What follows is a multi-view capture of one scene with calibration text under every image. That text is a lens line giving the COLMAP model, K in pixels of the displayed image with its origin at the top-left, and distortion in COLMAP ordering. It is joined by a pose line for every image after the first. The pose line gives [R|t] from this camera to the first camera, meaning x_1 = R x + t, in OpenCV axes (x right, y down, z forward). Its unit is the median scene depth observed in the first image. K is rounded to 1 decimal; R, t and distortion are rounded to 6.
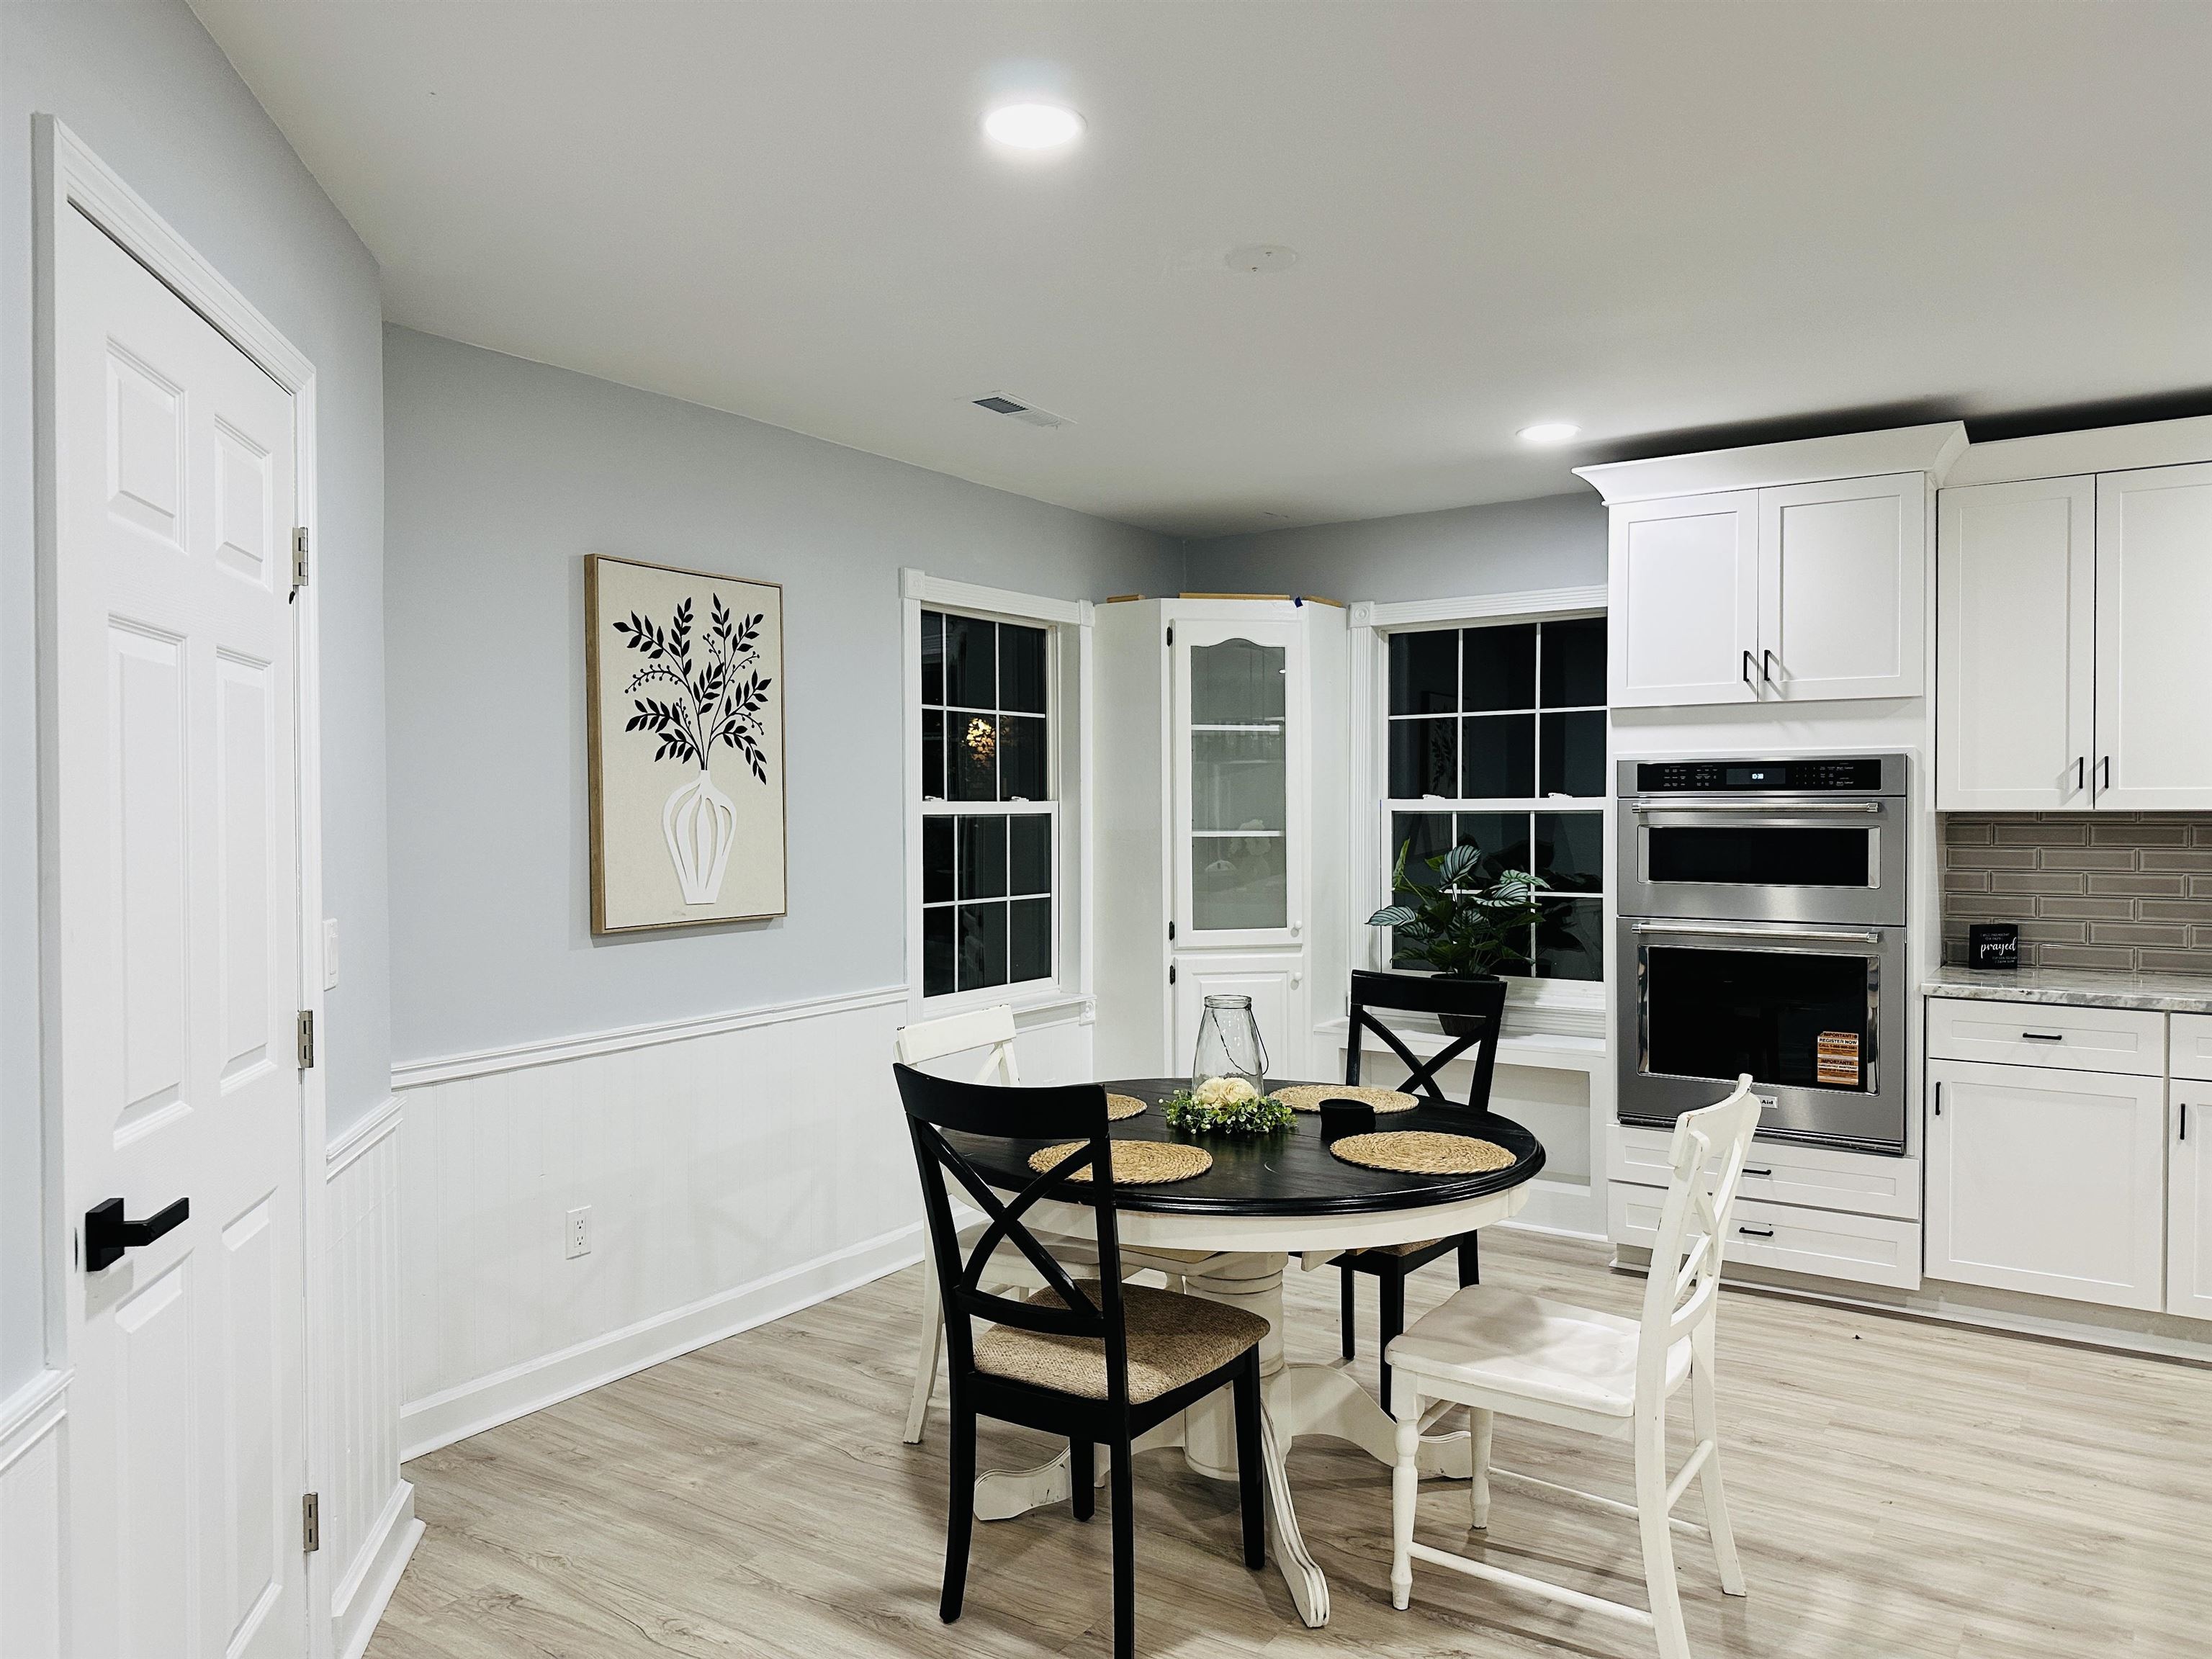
lens RADIAL K [[1554.6, 0, 1098.8], [0, 1554.6, 834.4], [0, 0, 1]] dist [0.146225, -0.250772]
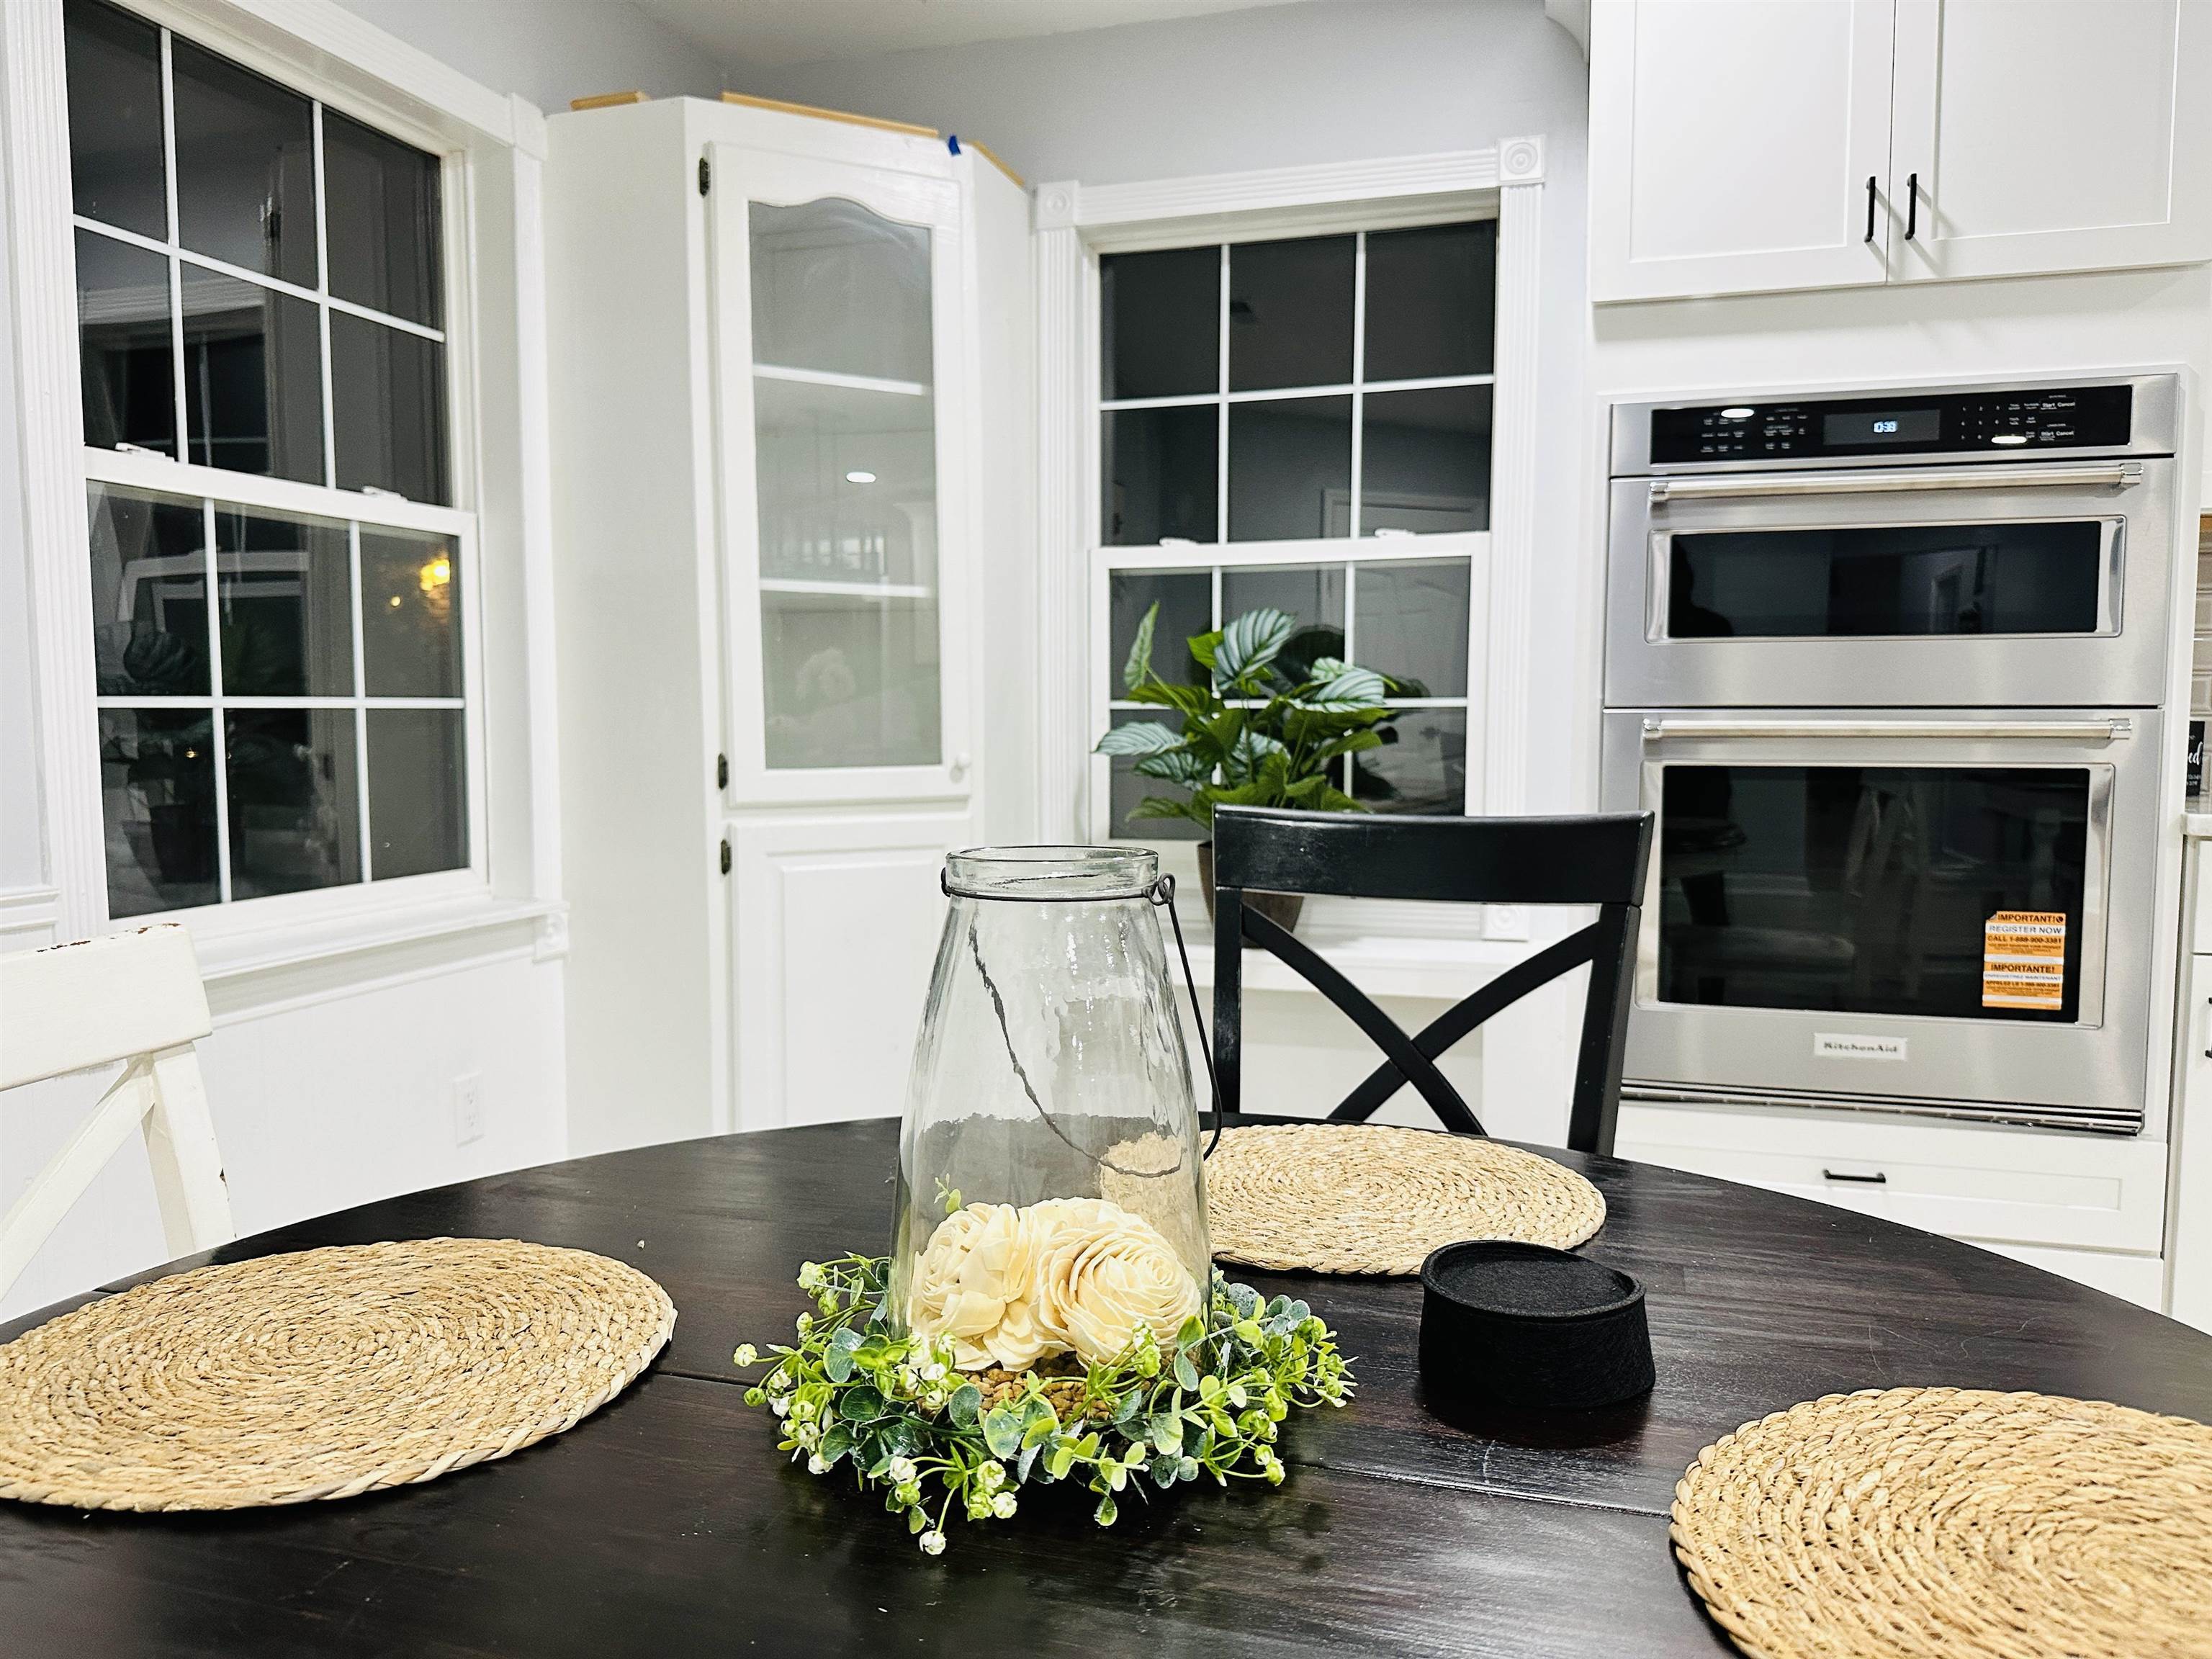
lens RADIAL K [[1573.8, 0, 1124.5], [0, 1573.8, 830.1], [0, 0, 1]] dist [0.141886, -0.266815]
pose [[0.952988, -0.020031, 0.302344, 0.018168], [0.003186, 0.998420, 0.056104, 0.065312], [-0.302990, -0.052503, 0.951546, 0.573863]]
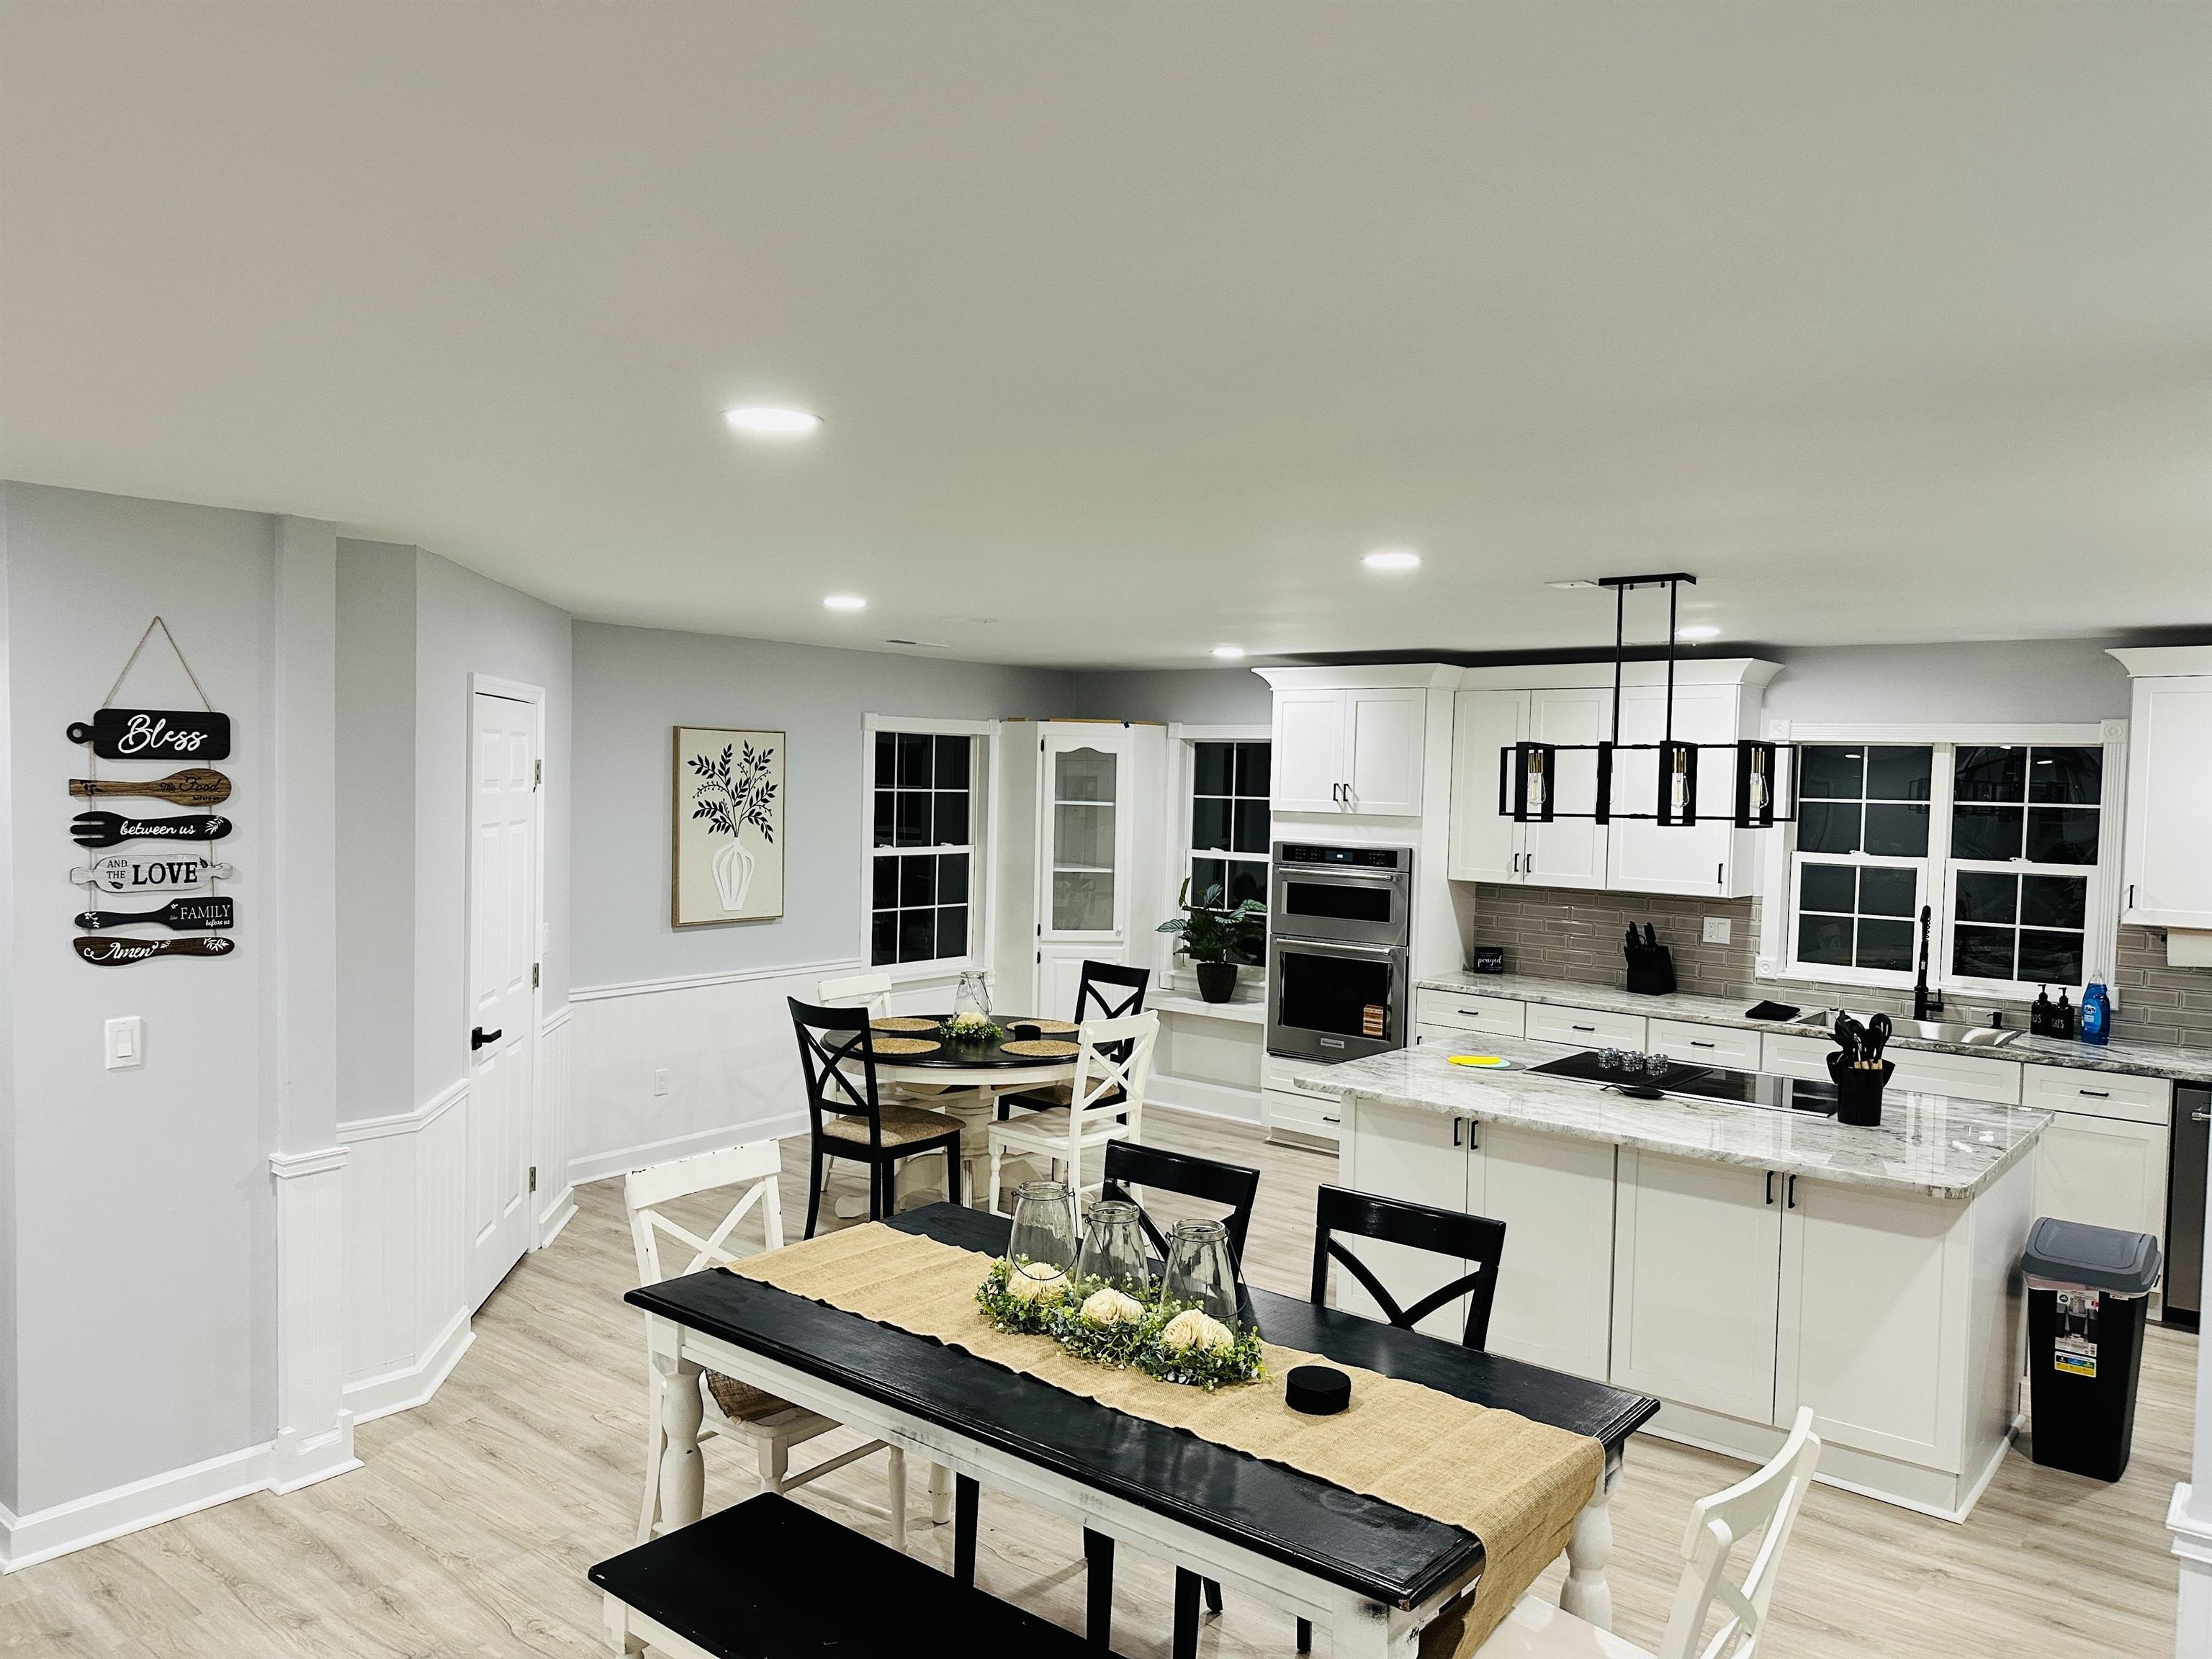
lens RADIAL K [[1554.6, 0, 1098.8], [0, 1554.6, 834.4], [0, 0, 1]] dist [0.146225, -0.250772]
pose [[0.995307, 0.031875, -0.091366, 0.310897], [-0.029988, 0.999309, 0.021958, -0.090274], [0.092003, -0.019115, 0.995575, -0.720298]]
